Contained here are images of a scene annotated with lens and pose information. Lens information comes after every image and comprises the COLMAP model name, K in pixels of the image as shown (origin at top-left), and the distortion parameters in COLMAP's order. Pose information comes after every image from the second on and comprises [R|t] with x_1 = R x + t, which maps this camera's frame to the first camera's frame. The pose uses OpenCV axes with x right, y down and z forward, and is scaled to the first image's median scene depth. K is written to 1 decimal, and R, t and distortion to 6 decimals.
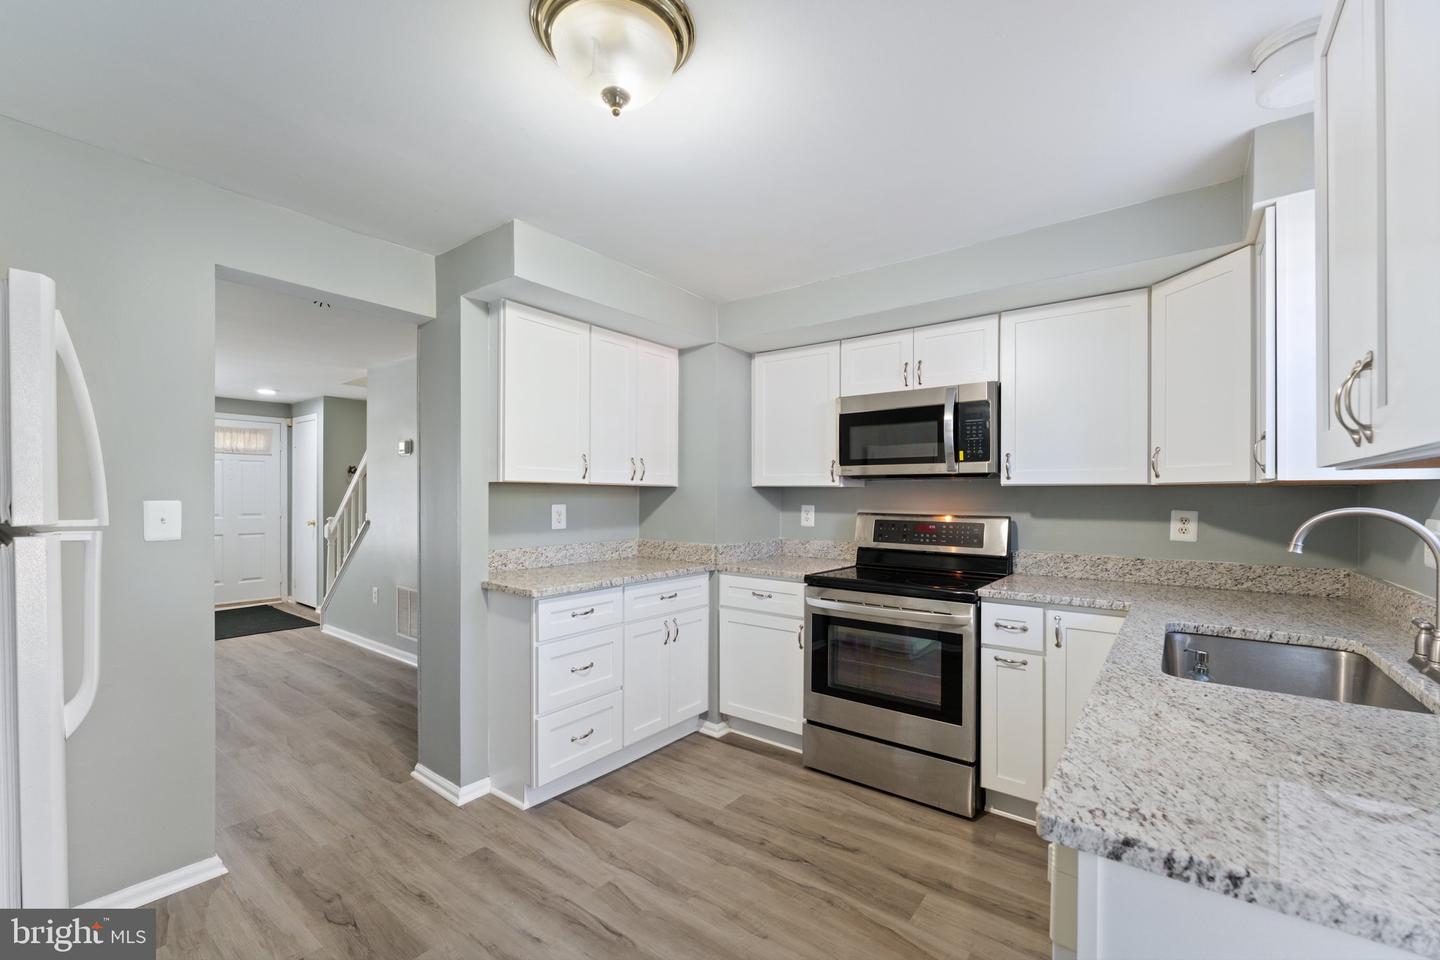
lens RADIAL K [[603.8, 0, 716.9], [0, 603.8, 493.7], [0, 0, 1]] dist [-0.001156, -0.000115]
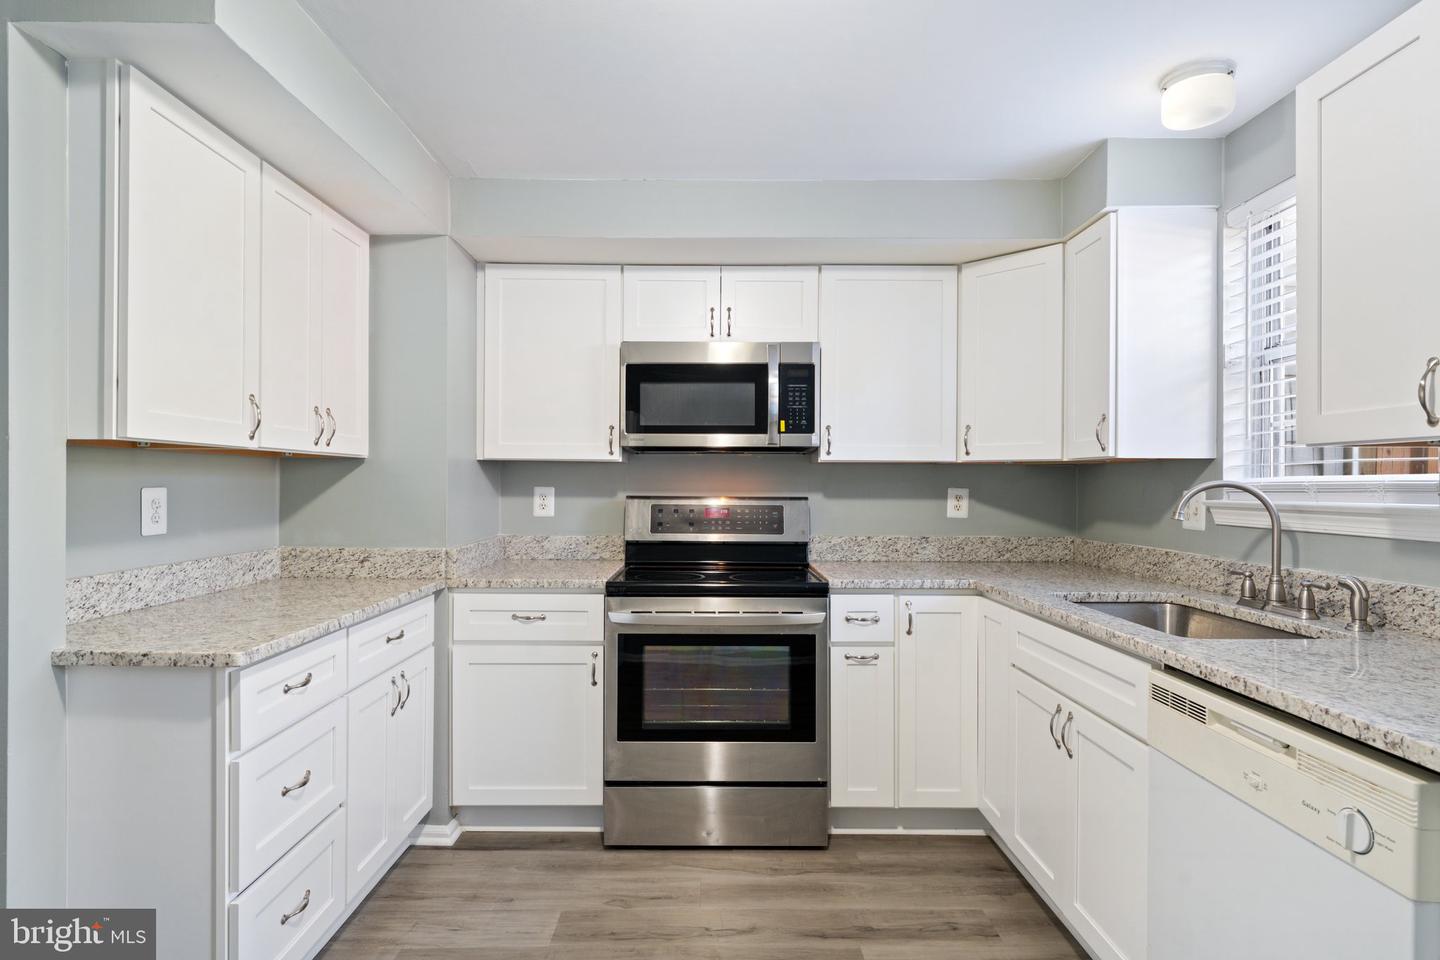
lens RADIAL K [[769.5, 0, 720.0], [0, 769.5, 480.0], [0, 0, 1]] dist [0.001781, 0.000023]
pose [[0.787688, -0.001077, 0.616074, -0.331453], [-0.001598, 0.999992, 0.003790, 0.009130], [-0.616073, -0.003970, 0.787679, 0.201963]]
